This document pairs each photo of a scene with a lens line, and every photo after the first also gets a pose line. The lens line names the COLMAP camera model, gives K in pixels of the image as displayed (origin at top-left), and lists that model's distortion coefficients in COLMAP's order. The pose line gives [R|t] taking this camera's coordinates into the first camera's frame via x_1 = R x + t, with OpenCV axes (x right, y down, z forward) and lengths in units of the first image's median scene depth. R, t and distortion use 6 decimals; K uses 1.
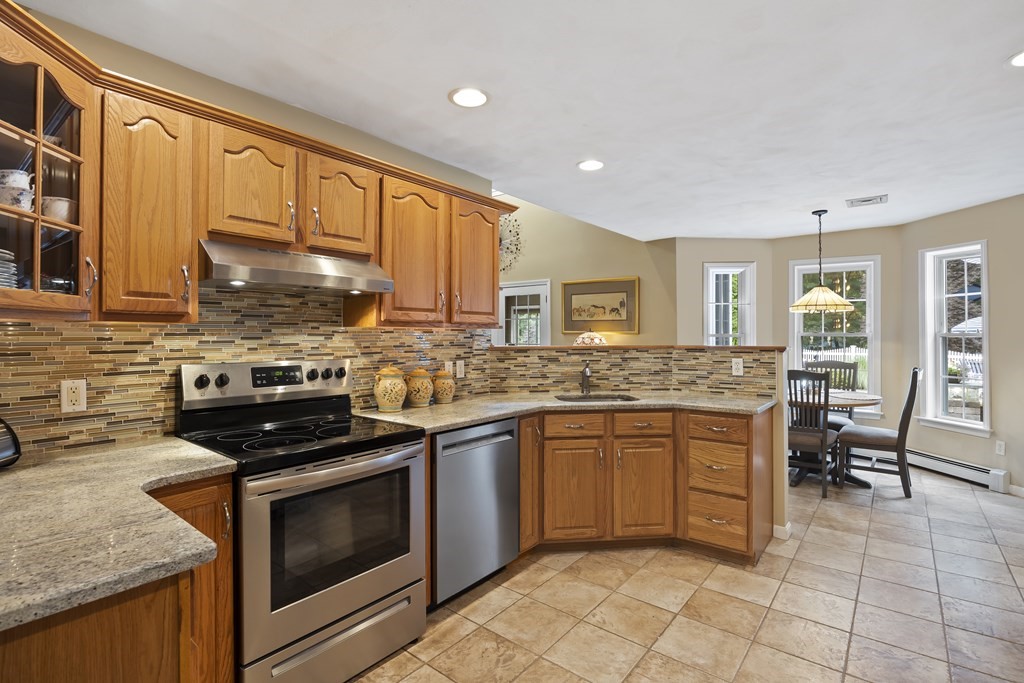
lens RADIAL K [[486.1, 0, 508.3], [0, 486.1, 332.9], [0, 0, 1]] dist [-0.013805, -0.000074]
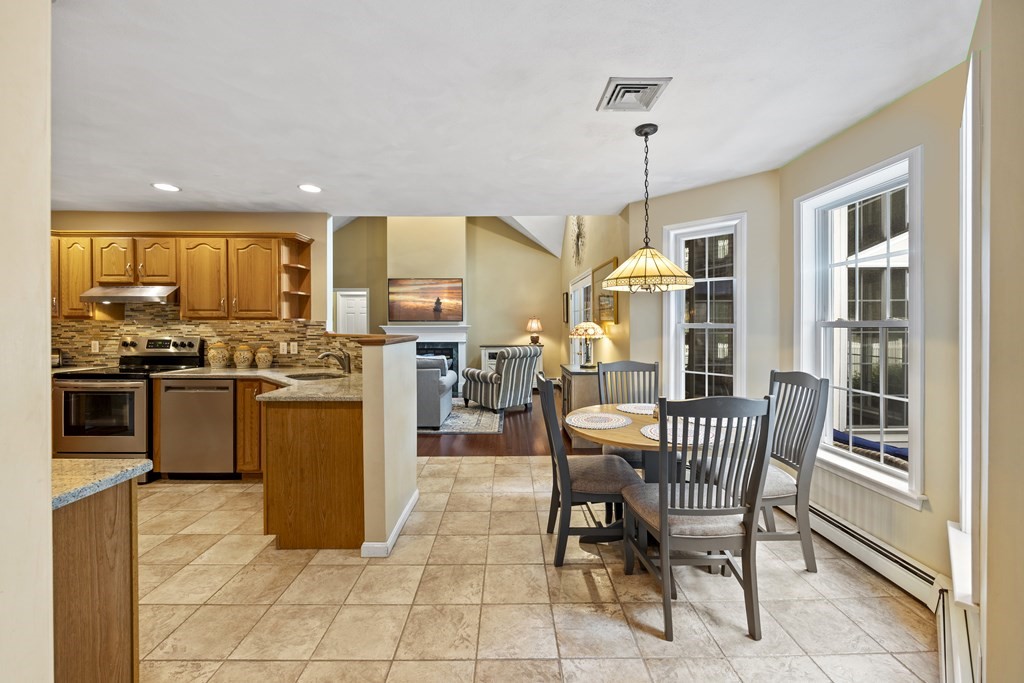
lens RADIAL K [[410.3, 0, 508.4], [0, 410.3, 330.2], [0, 0, 1]] dist [-0.002623, -0.000140]
pose [[0.636541, 0.010849, -0.771167, 1.304354], [0.001210, 0.999886, 0.015066, 0.001863], [0.771242, -0.010523, 0.636455, 0.721309]]
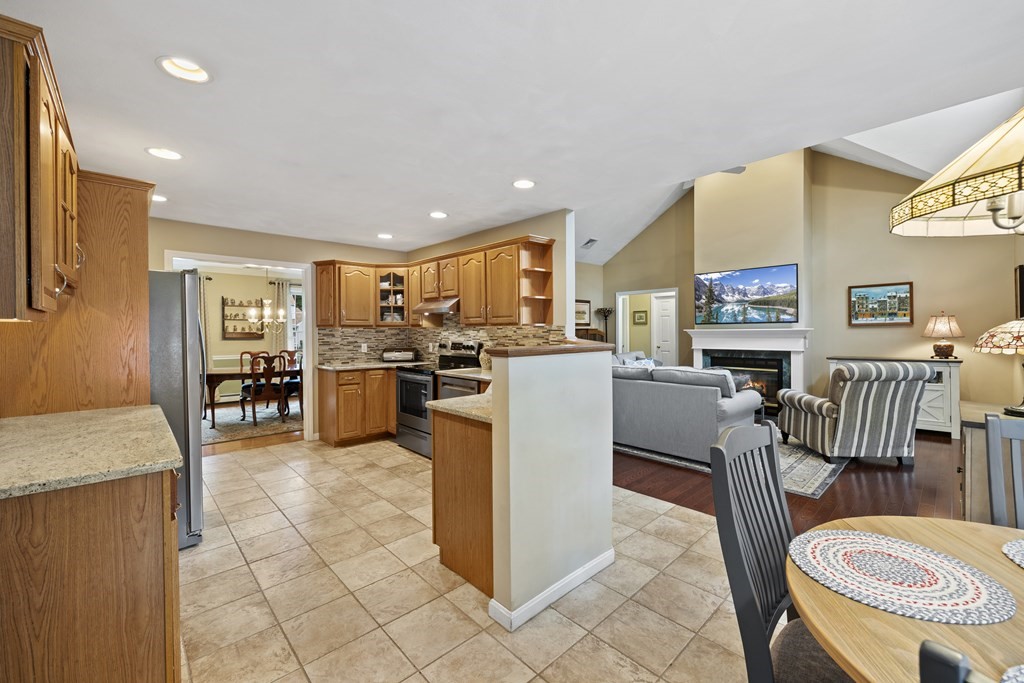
lens RADIAL K [[411.0, 0, 512.4], [0, 411.0, 338.2], [0, 0, 1]] dist [-0.005105, 0.000057]
pose [[-0.132826, 0.020262, -0.990932, 1.153189], [0.011435, 0.999756, 0.018910, 0.004568], [0.991073, -0.008819, -0.133025, 1.101361]]
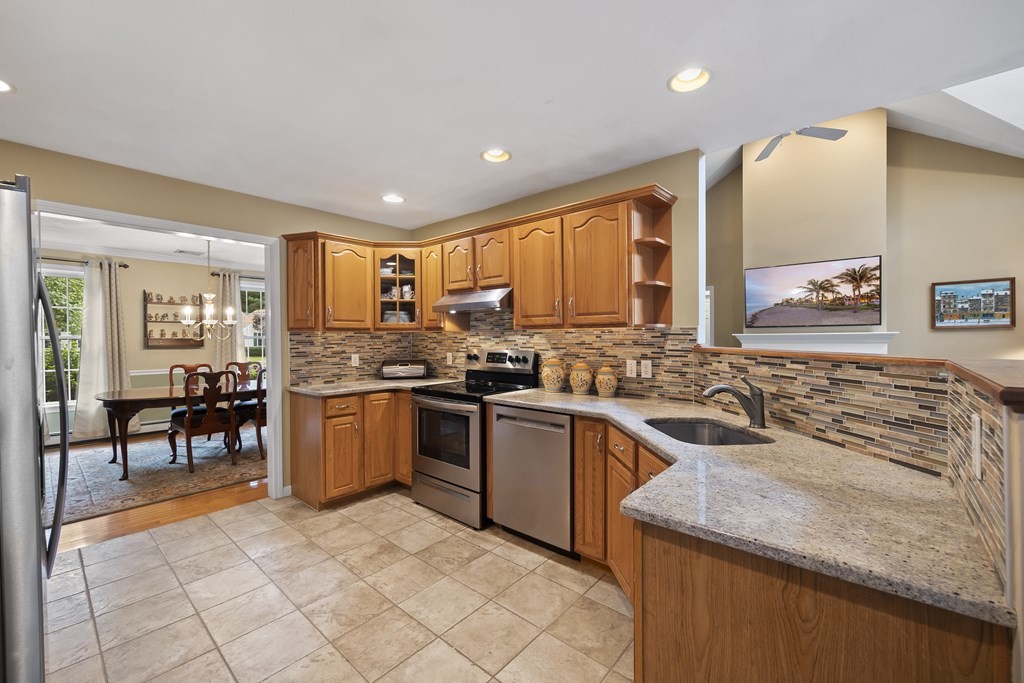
lens RADIAL K [[411.0, 0, 512.4], [0, 411.0, 338.2], [0, 0, 1]] dist [-0.005105, 0.000057]
pose [[-0.029035, 0.008234, -0.999544, 0.751072], [0.013879, 0.999873, 0.007834, 0.002178], [0.999482, -0.013646, -0.029145, 0.767560]]
